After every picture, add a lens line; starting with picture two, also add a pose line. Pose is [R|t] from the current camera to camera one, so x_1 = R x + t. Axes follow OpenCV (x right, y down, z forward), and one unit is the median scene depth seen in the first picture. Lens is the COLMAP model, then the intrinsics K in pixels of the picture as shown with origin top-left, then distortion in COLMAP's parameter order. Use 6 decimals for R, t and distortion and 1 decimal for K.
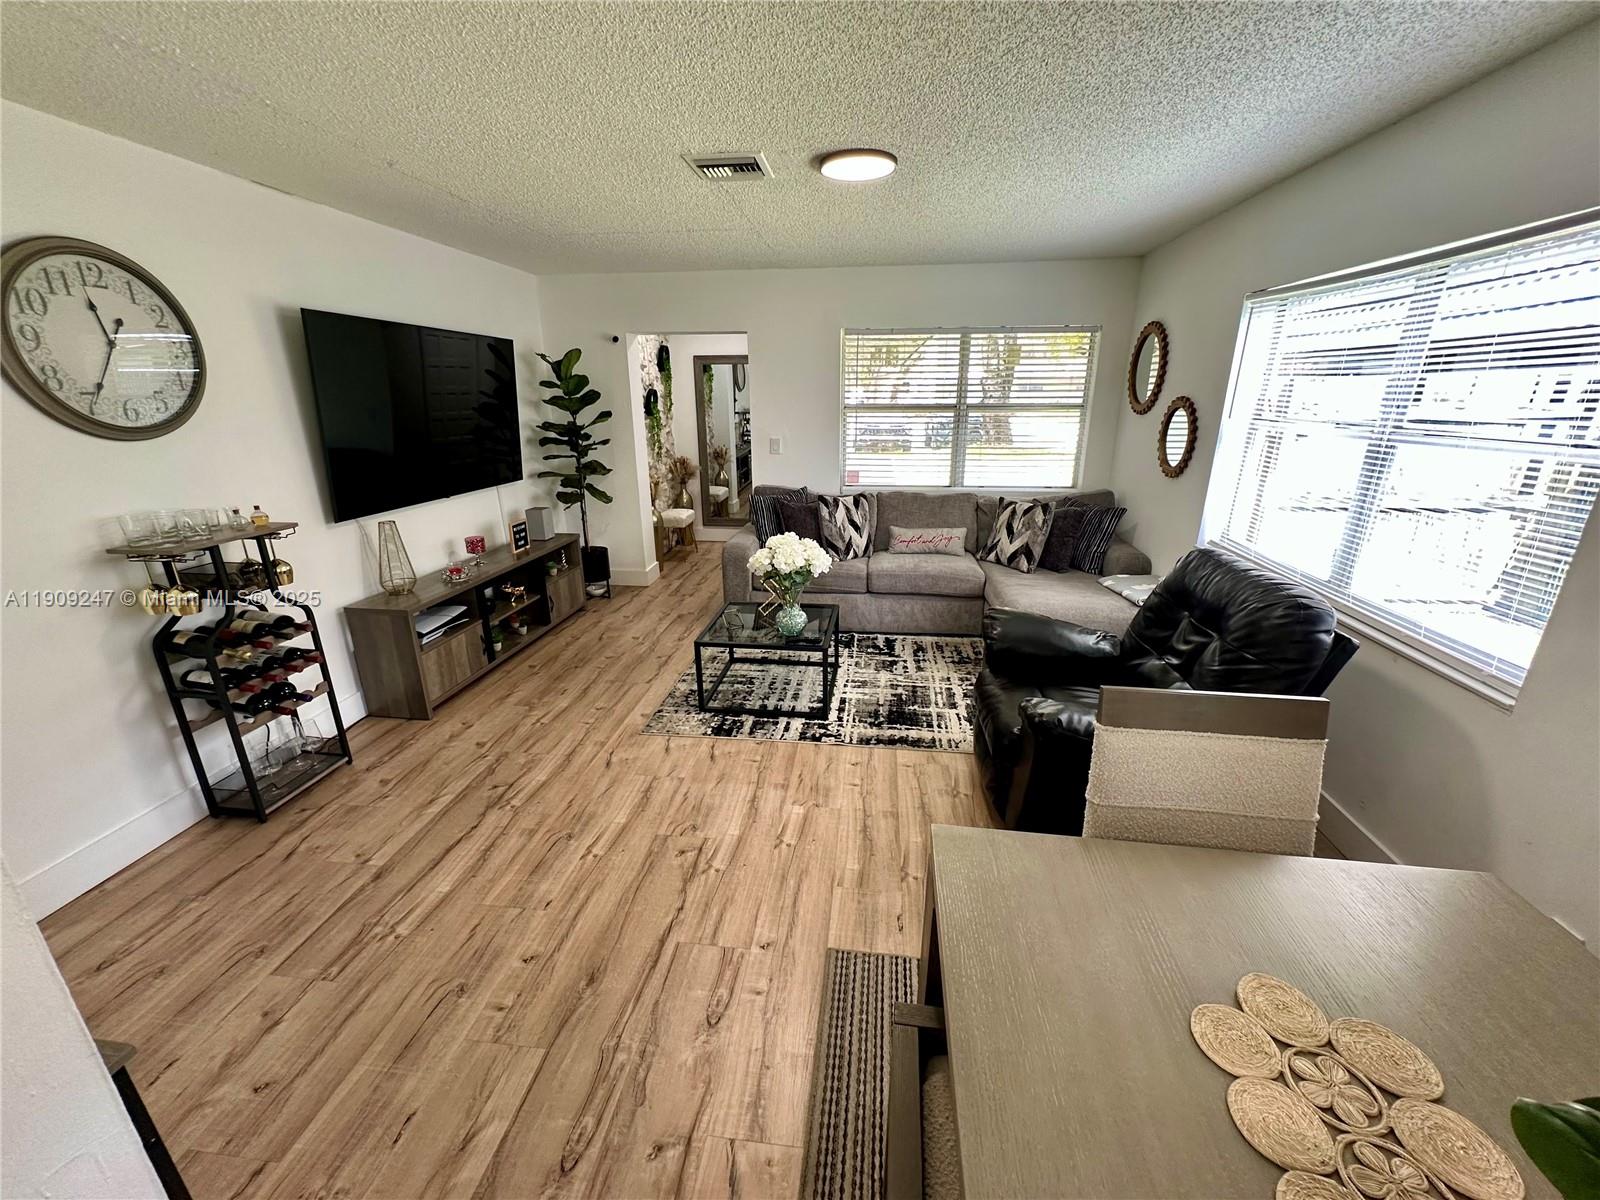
lens RADIAL K [[641.1, 0, 799.4], [0, 641.1, 604.0], [0, 0, 1]] dist [-0.001076, 0.000501]
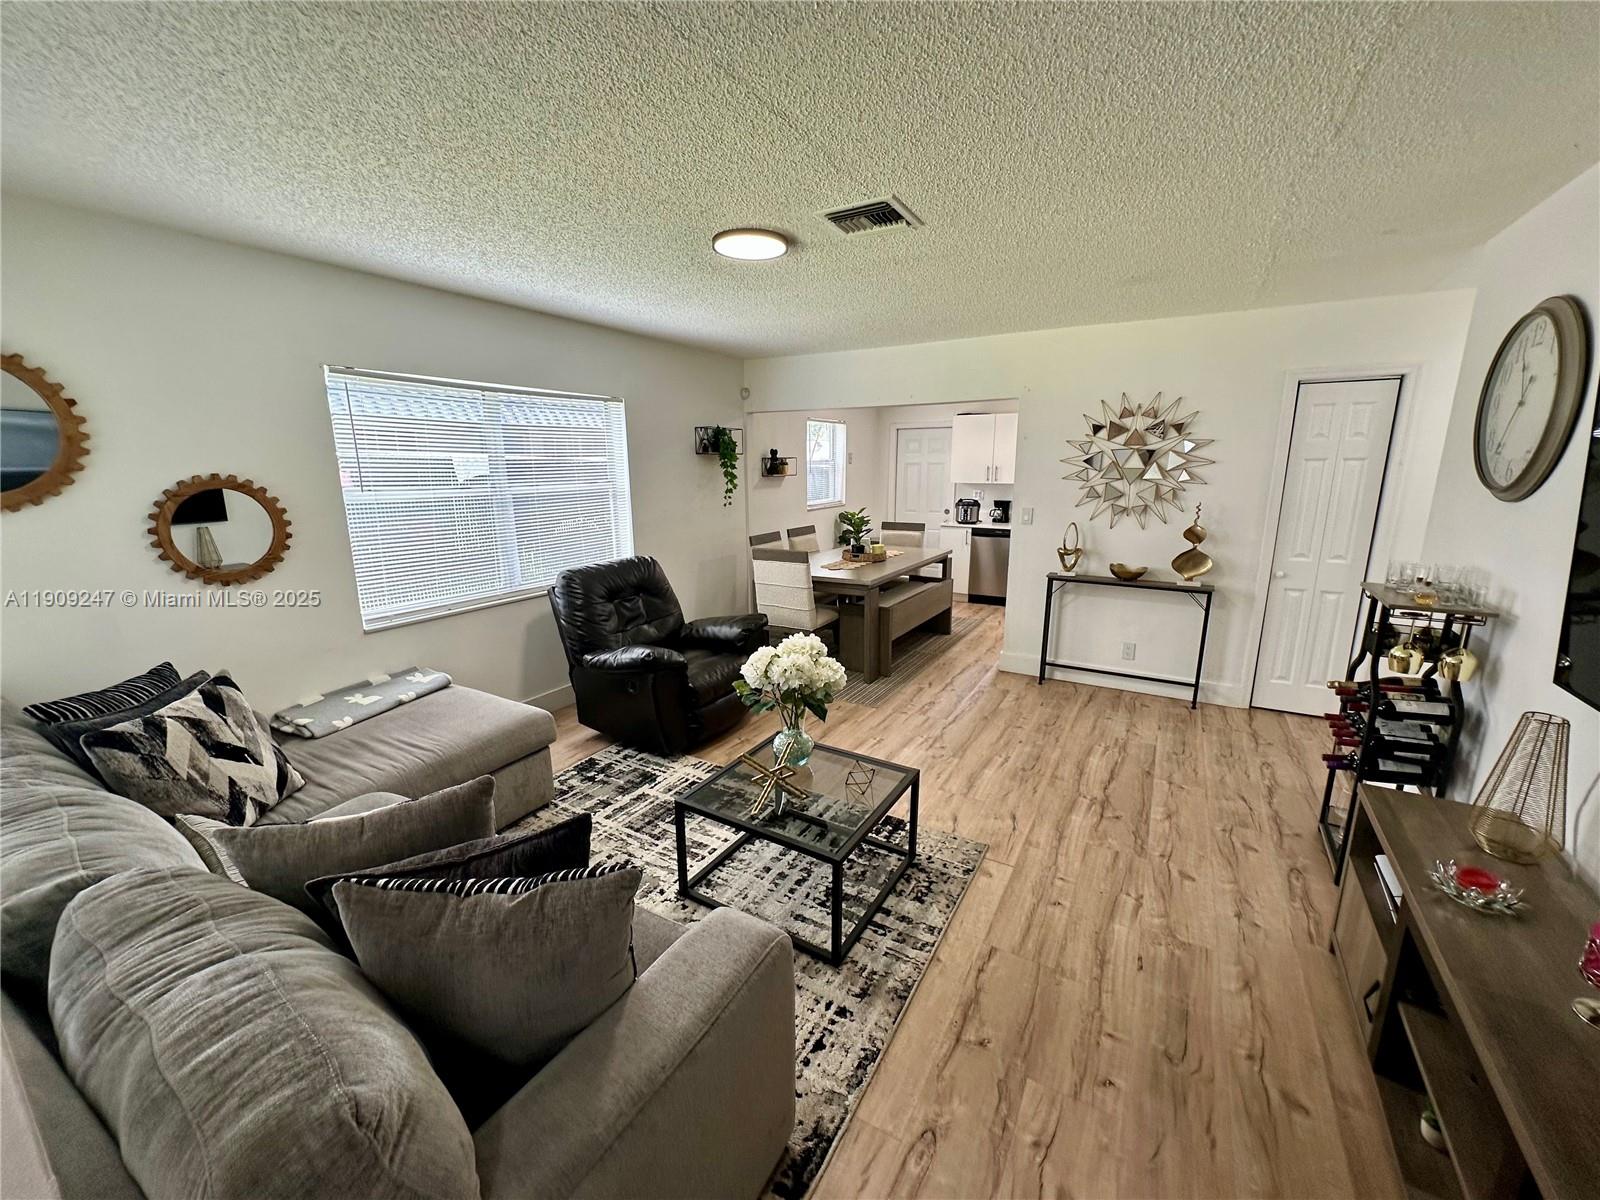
lens RADIAL K [[641.1, 0, 799.4], [0, 641.1, 604.0], [0, 0, 1]] dist [-0.001076, 0.000501]
pose [[-0.919382, -0.077014, 0.385753, -0.347328], [0.134094, 0.860551, 0.491397, -0.574256], [-0.369805, 0.503508, -0.780848, 1.724200]]
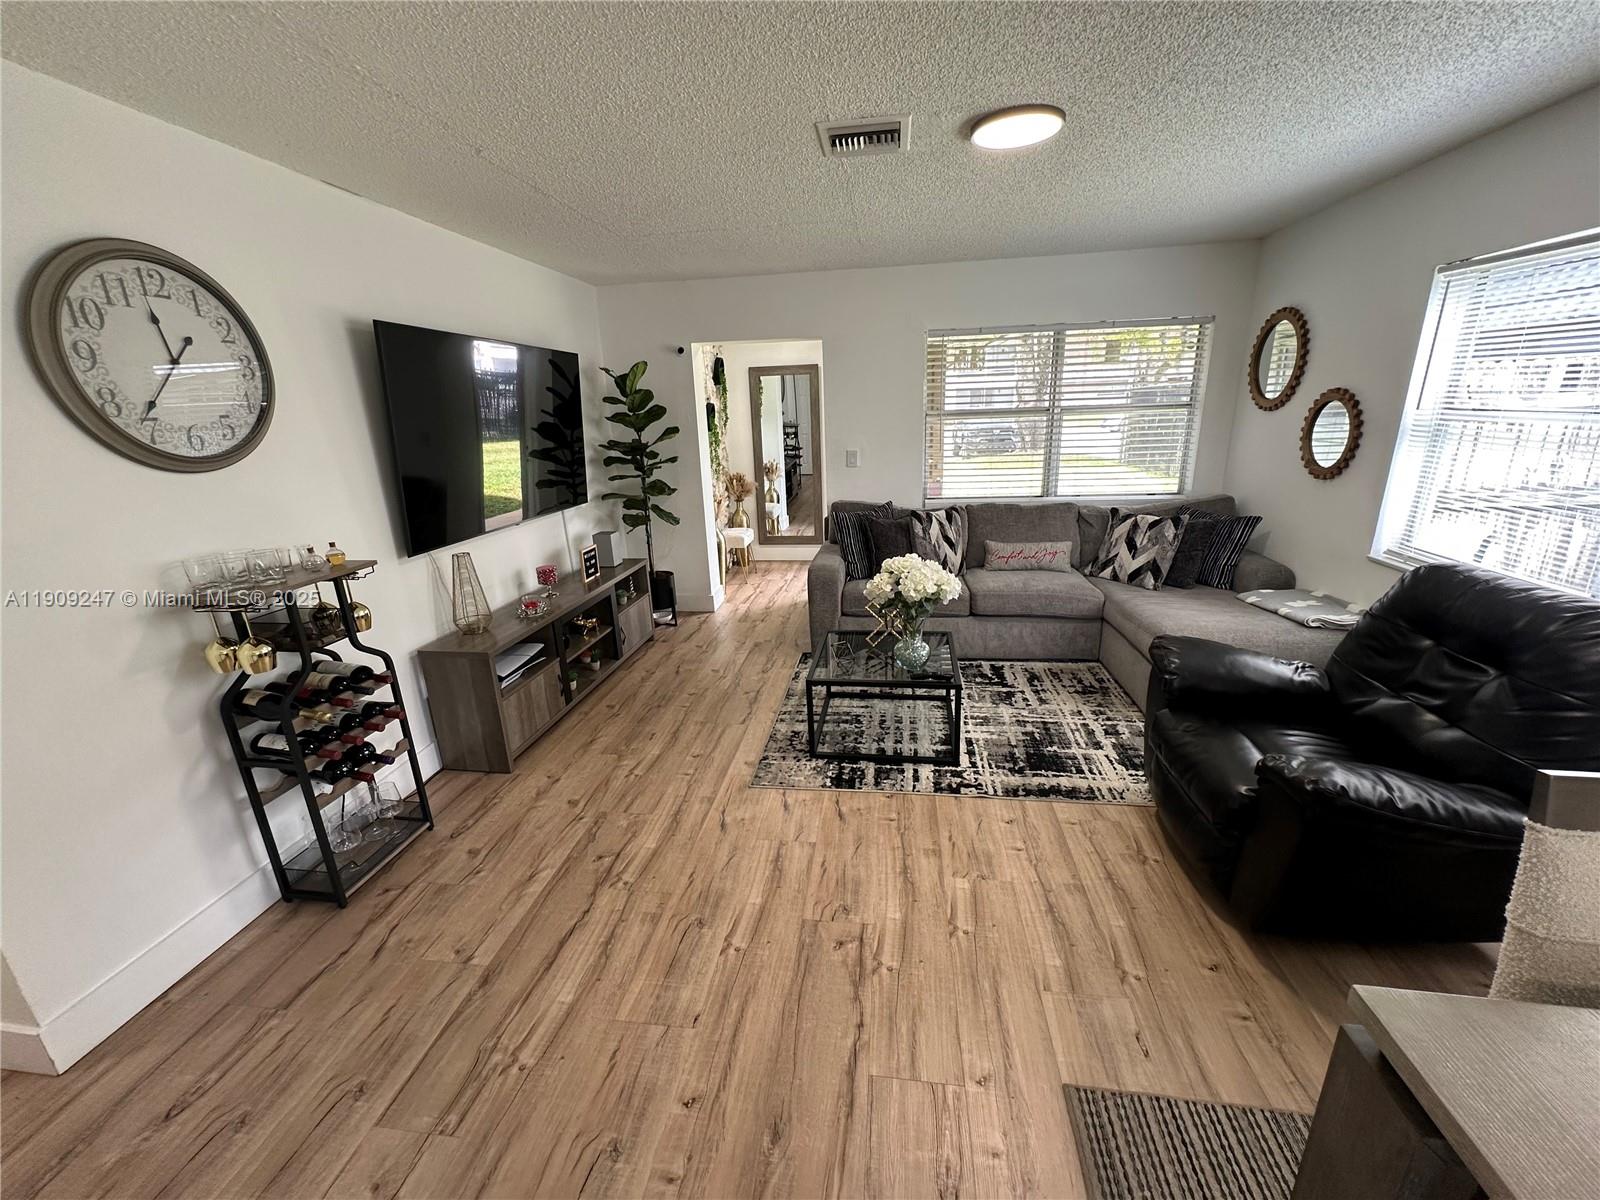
lens RADIAL K [[641.1, 0, 799.4], [0, 641.1, 604.0], [0, 0, 1]] dist [-0.001076, 0.000501]
pose [[0.999320, -0.024570, -0.027498, -0.161055], [0.024000, 0.999494, -0.020883, -0.030723], [0.027997, 0.020209, 0.999404, 0.124190]]
